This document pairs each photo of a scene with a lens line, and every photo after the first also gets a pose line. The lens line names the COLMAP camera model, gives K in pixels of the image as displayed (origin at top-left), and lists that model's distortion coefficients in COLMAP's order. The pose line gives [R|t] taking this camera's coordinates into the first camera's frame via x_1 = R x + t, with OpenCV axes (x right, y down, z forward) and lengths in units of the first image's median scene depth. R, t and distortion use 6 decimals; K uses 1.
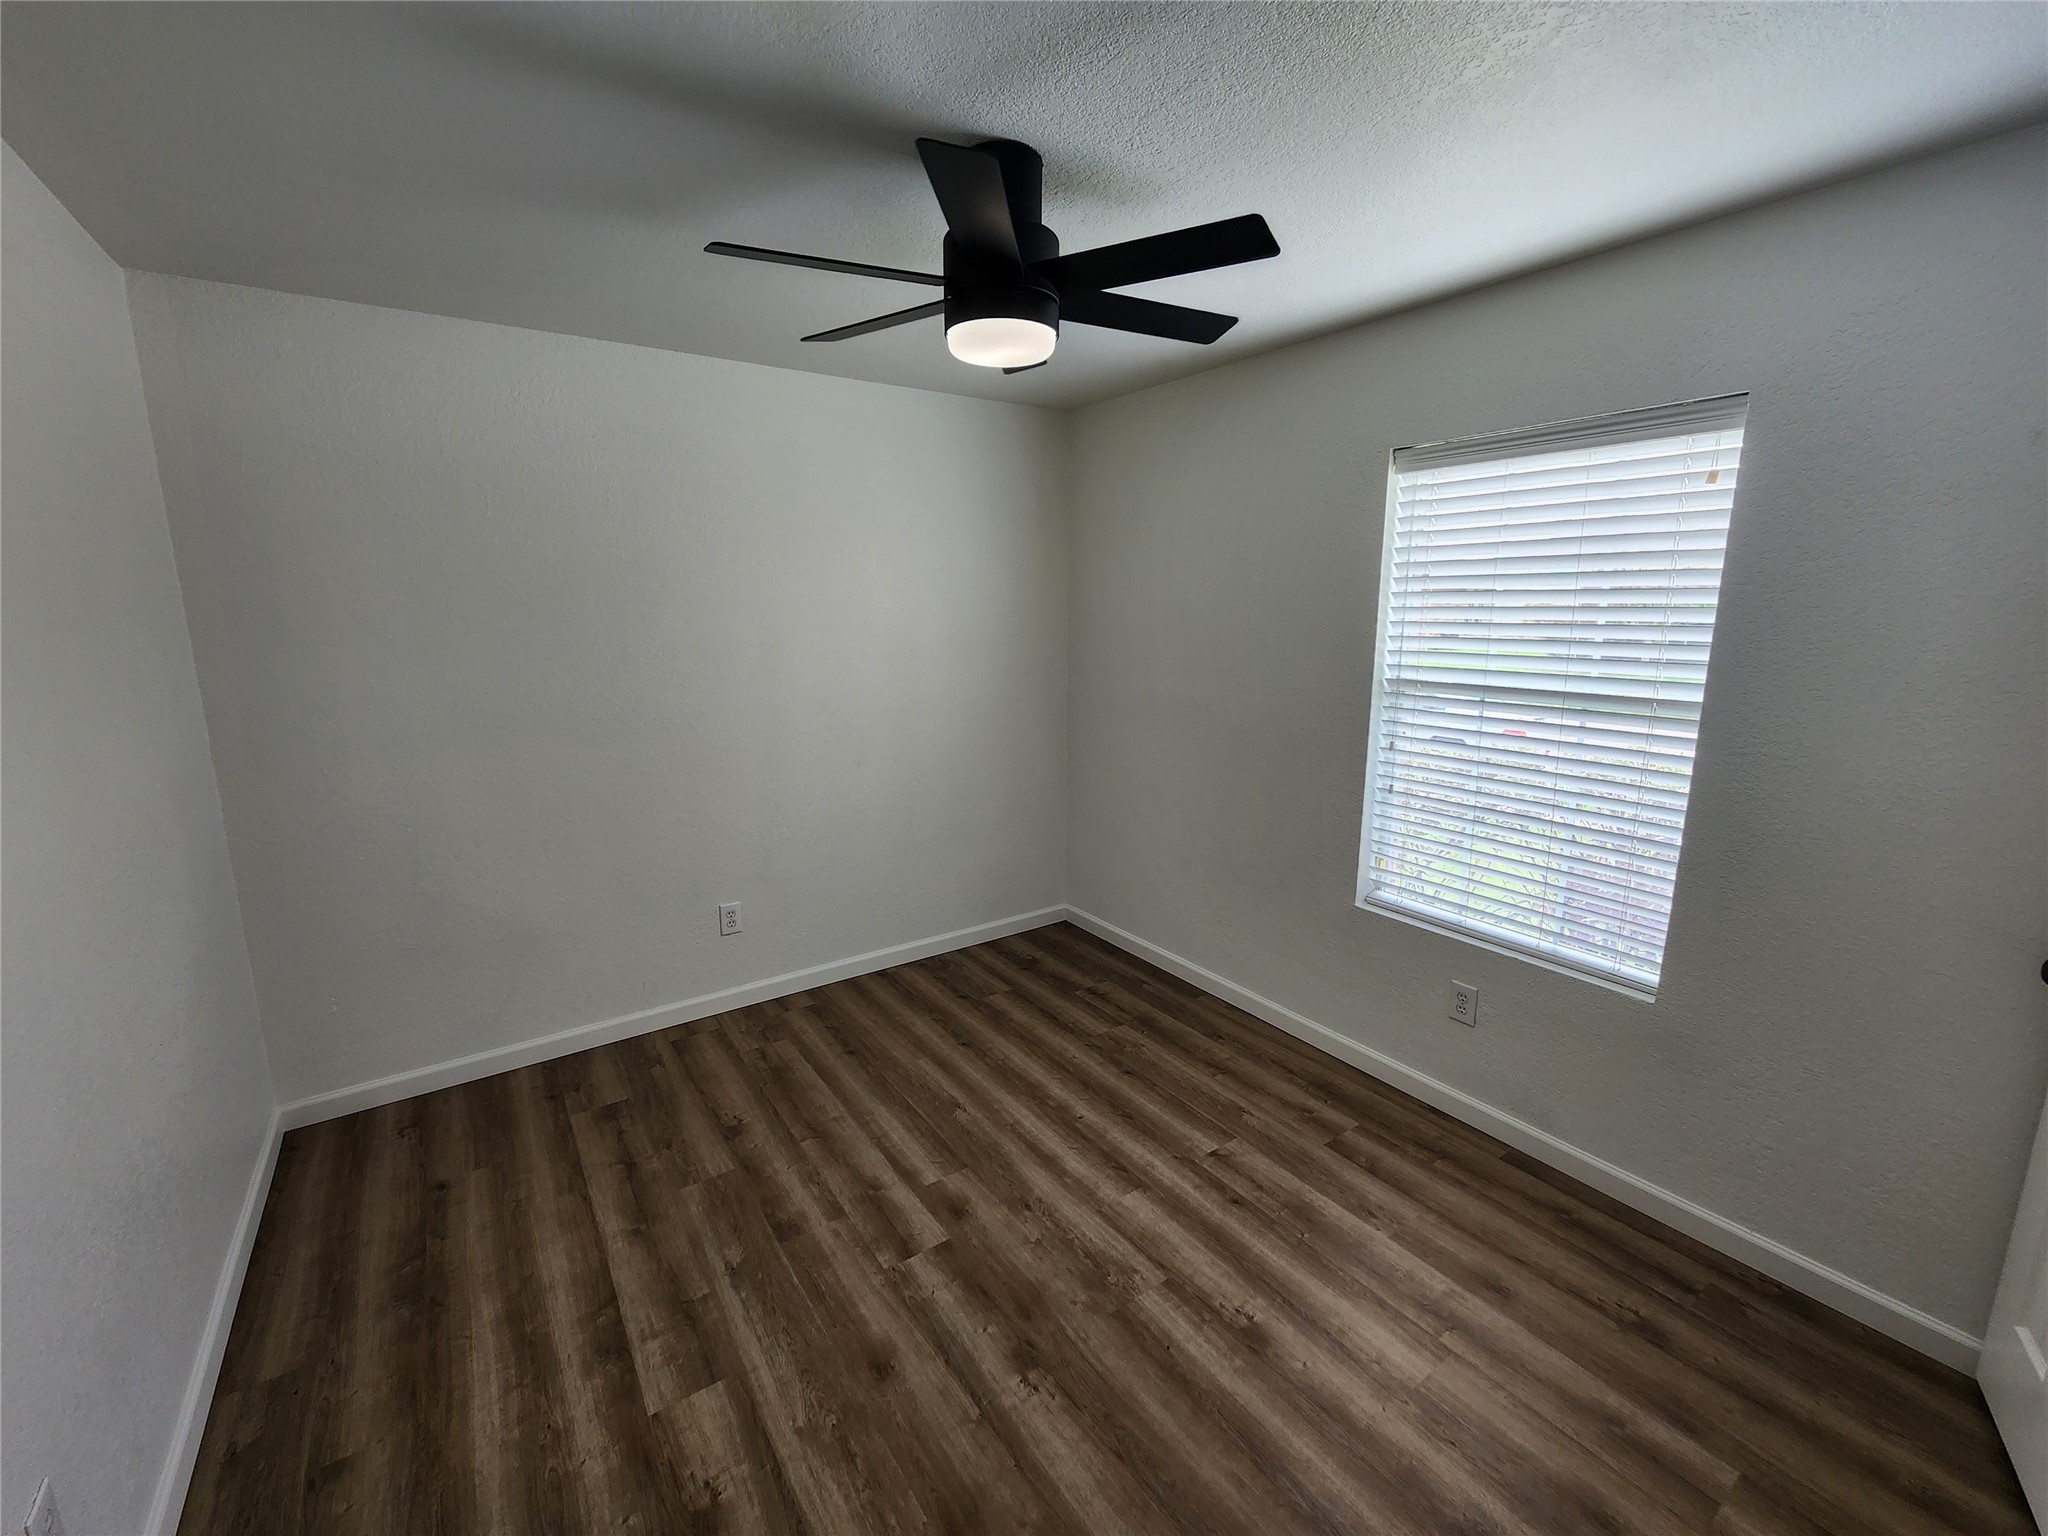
lens RADIAL K [[846.9, 0, 1030.1], [0, 846.9, 762.3], [0, 0, 1]] dist [0.001593, -0.002066]
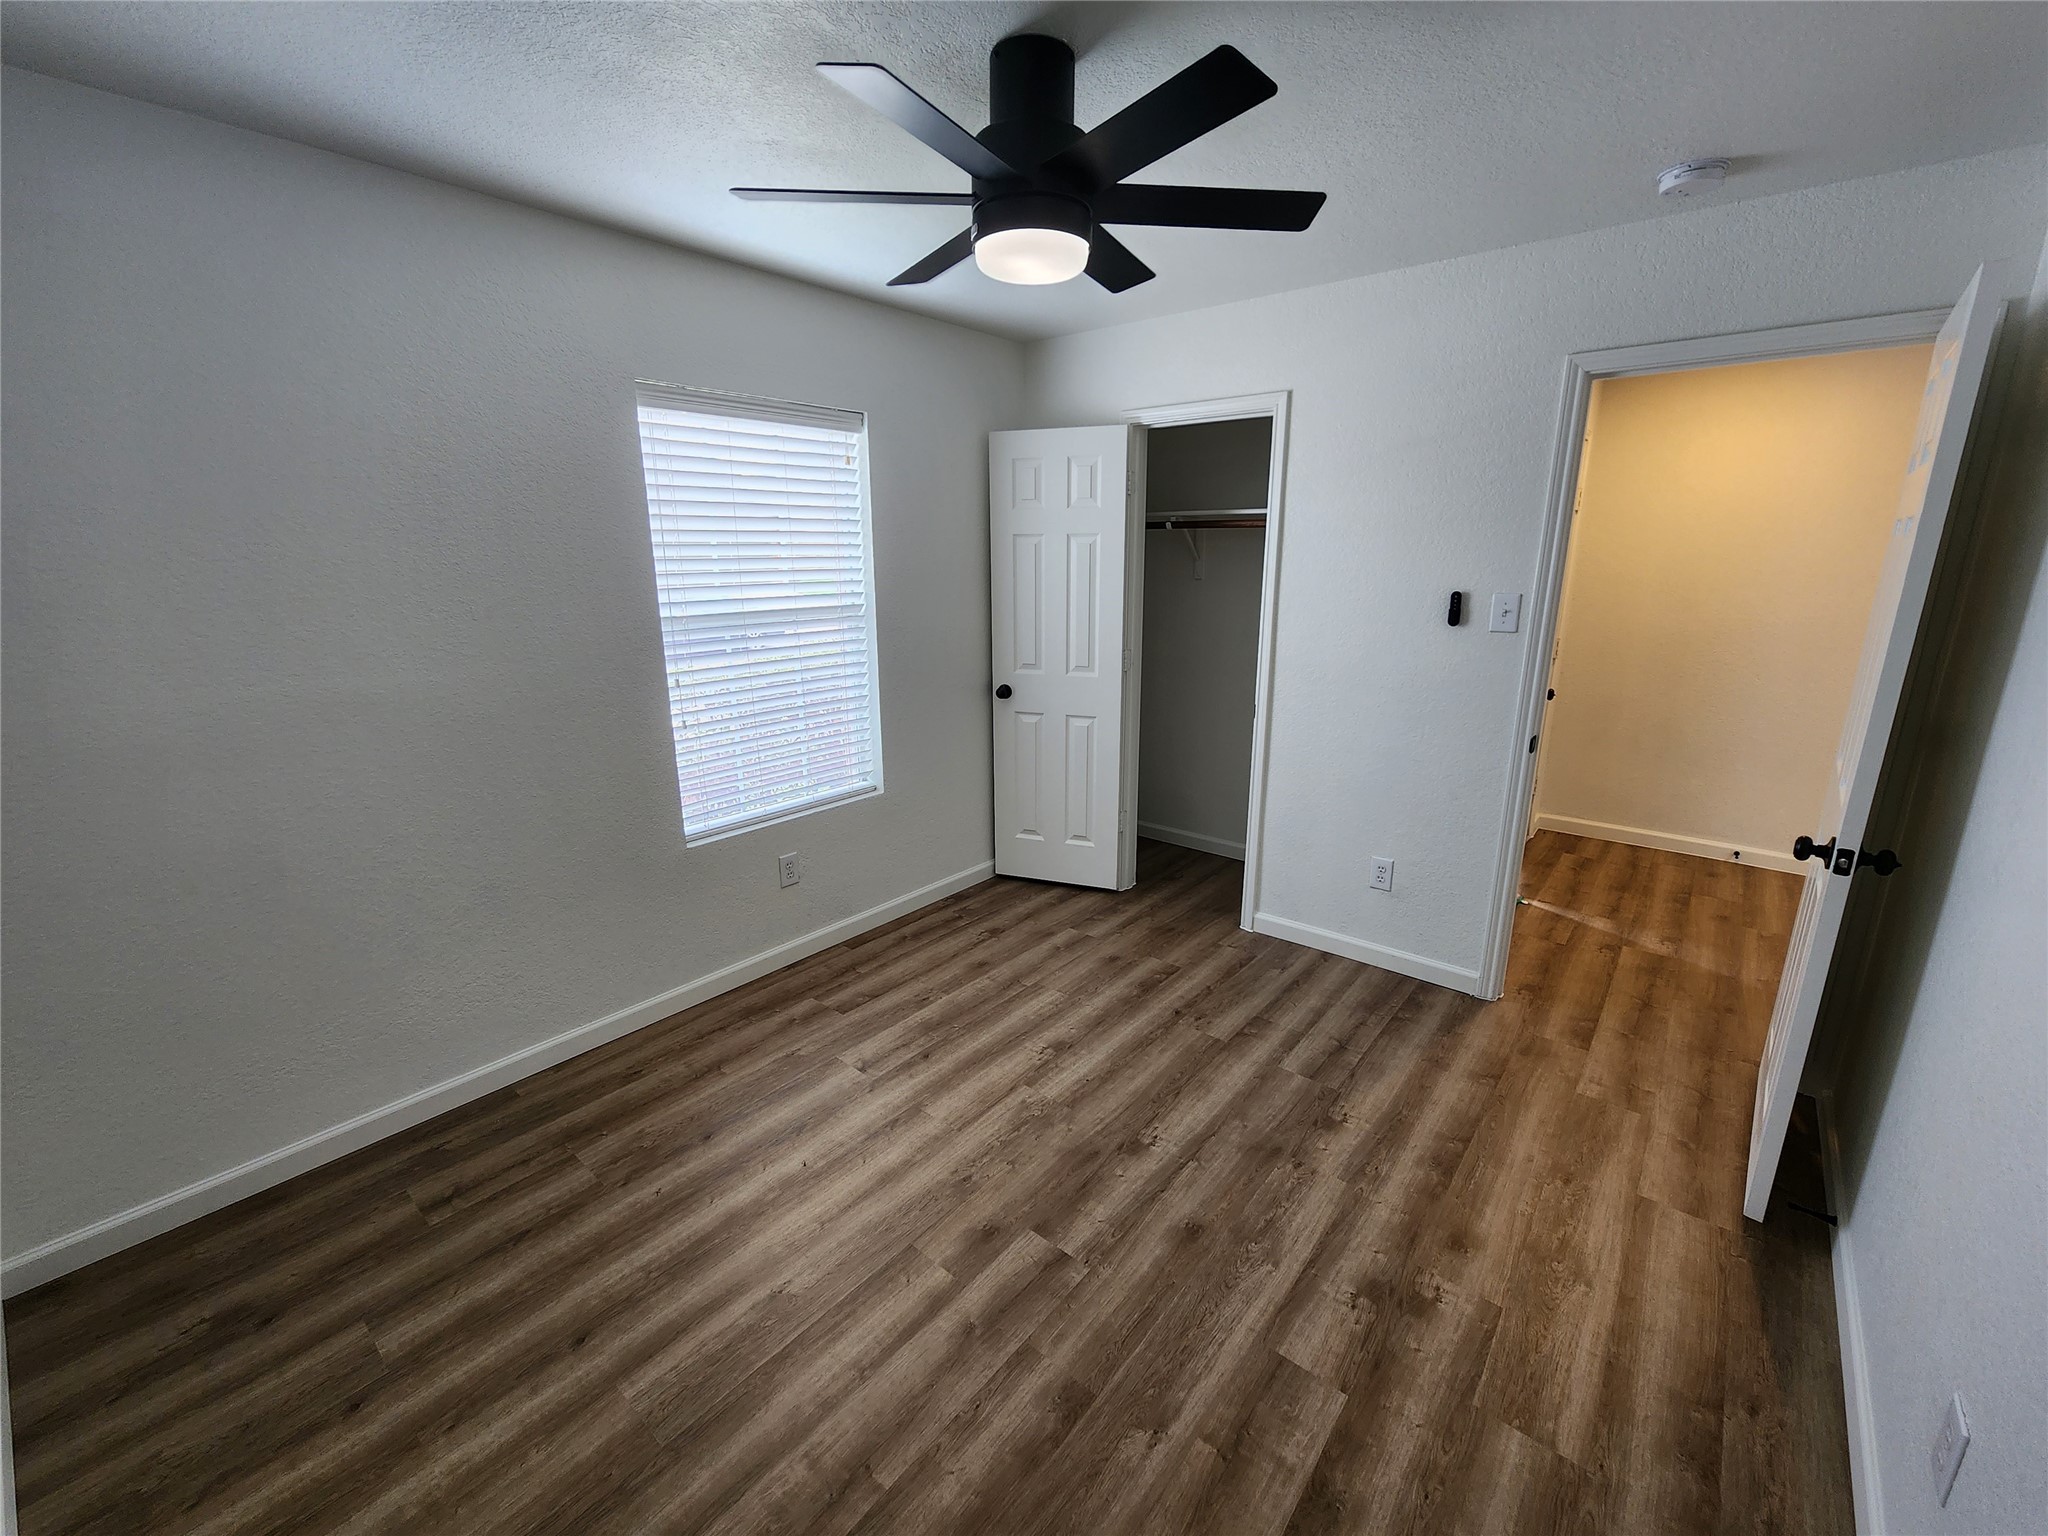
lens RADIAL K [[846.9, 0, 1023.9], [0, 846.9, 777.7], [0, 0, 1]] dist [0.001593, -0.002066]
pose [[-0.267699, -0.250598, 0.930343, -0.831577], [0.181071, 0.935295, 0.304033, -0.186334], [-0.946335, 0.249848, -0.205002, 1.065626]]
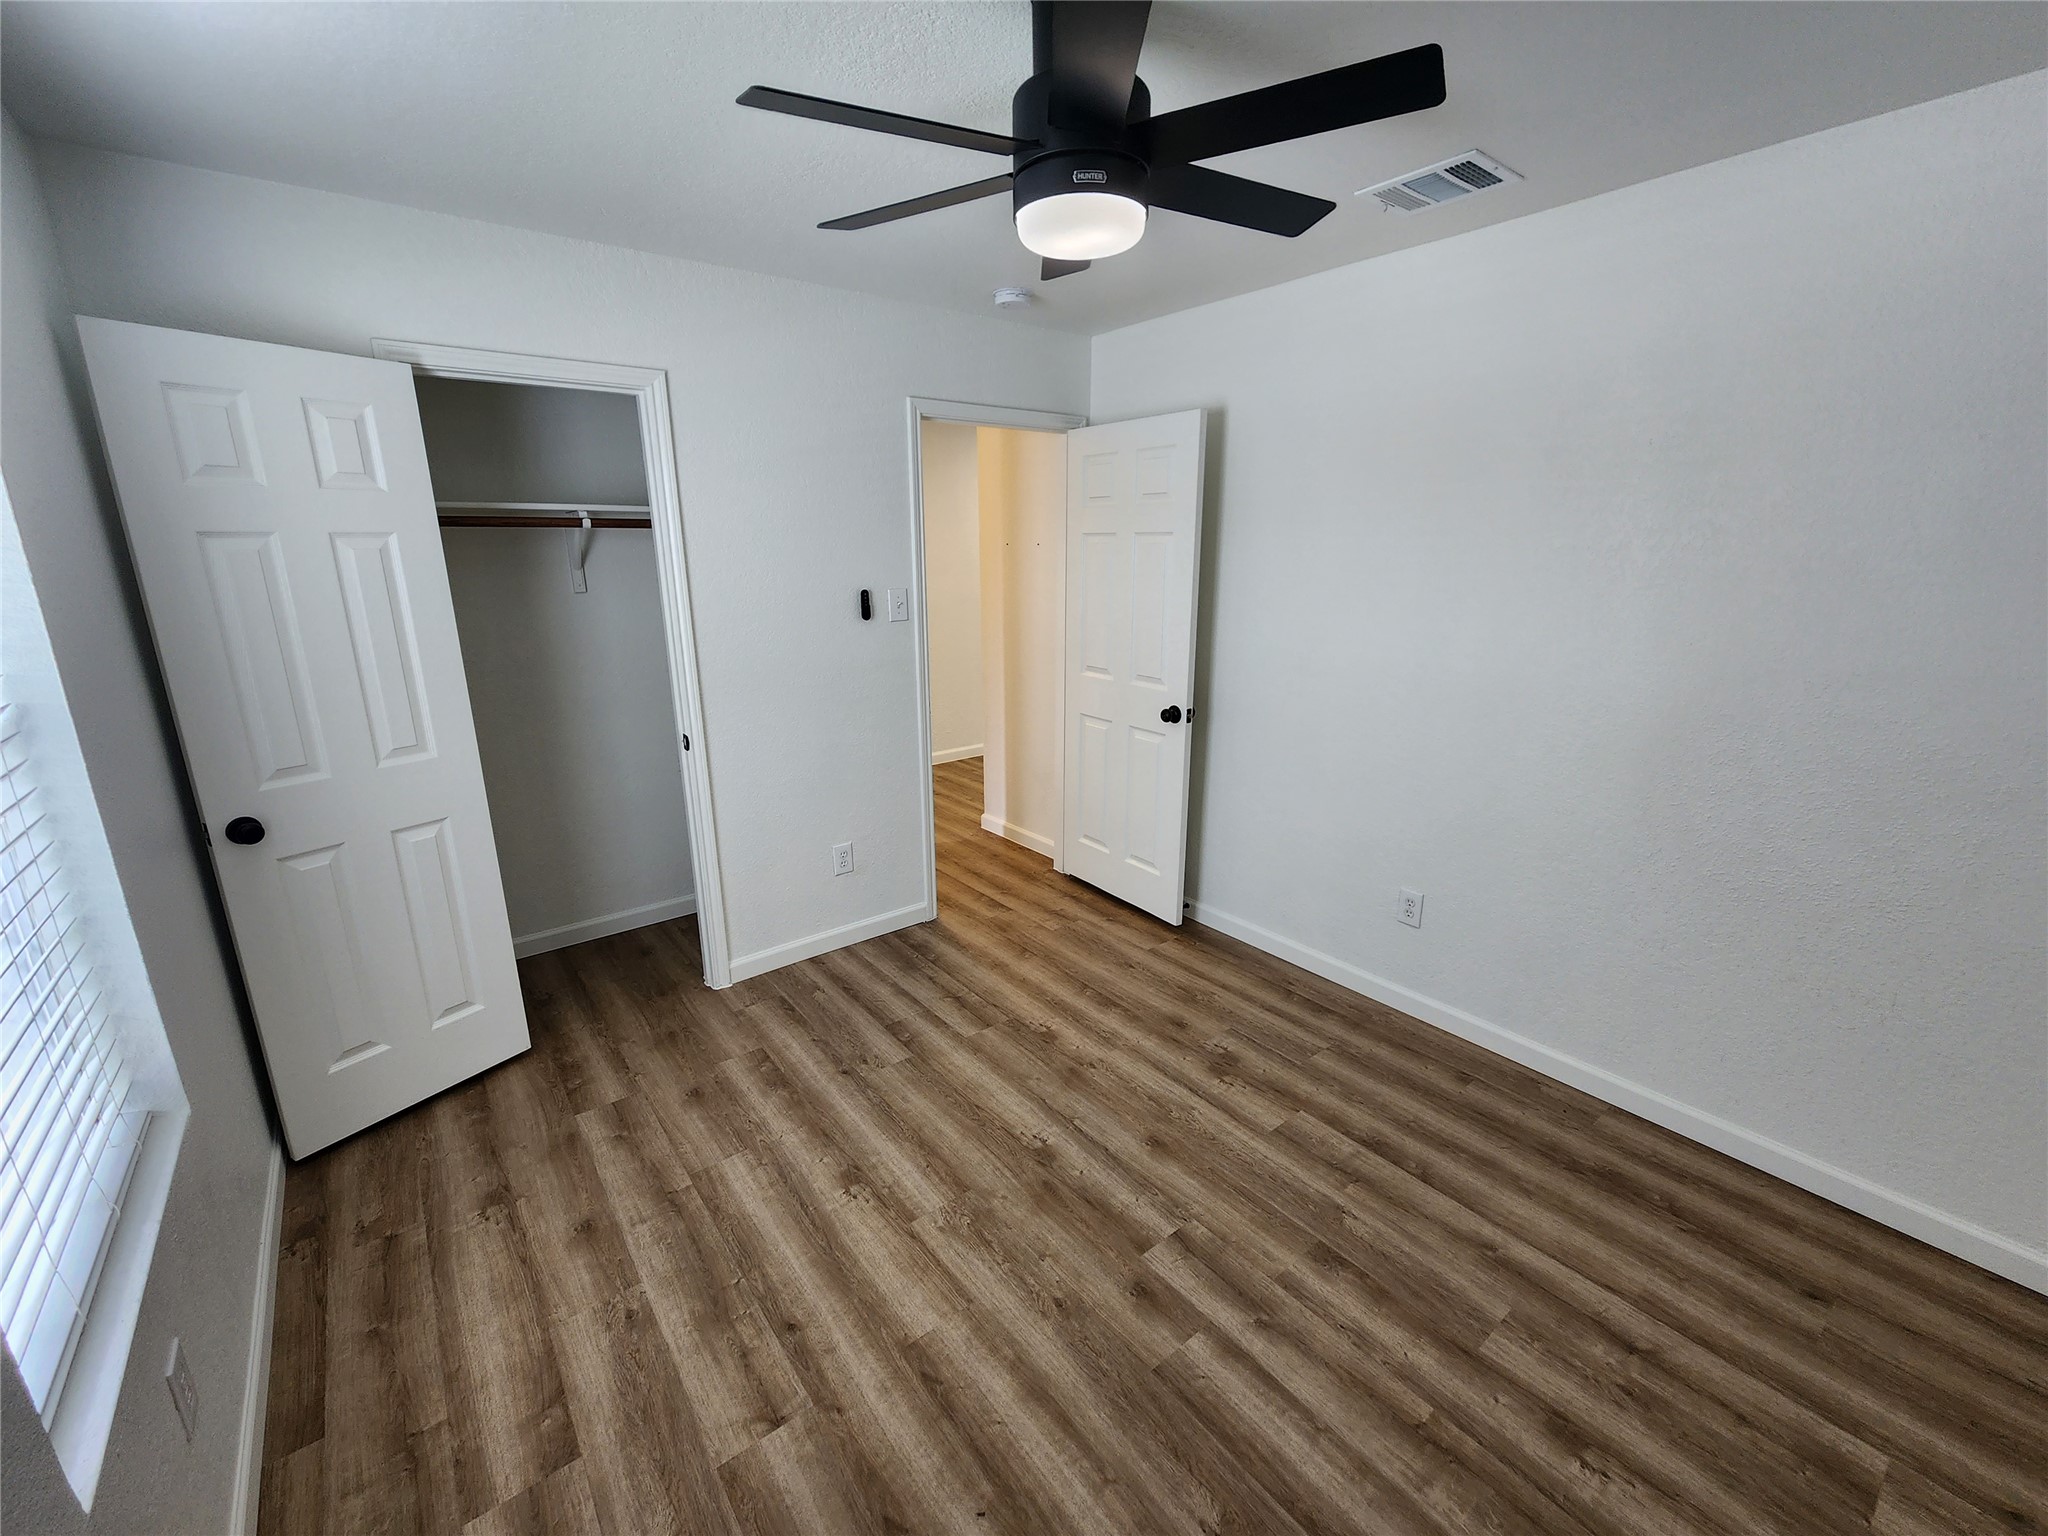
lens RADIAL K [[846.9, 0, 1049.4], [0, 846.9, 763.8], [0, 0, 1]] dist [0.001593, -0.002066]
pose [[-0.996893, 0.026631, -0.074131, 0.054031], [-0.007462, 0.904951, 0.425450, -0.290826], [0.078416, 0.424682, -0.901940, 1.571363]]
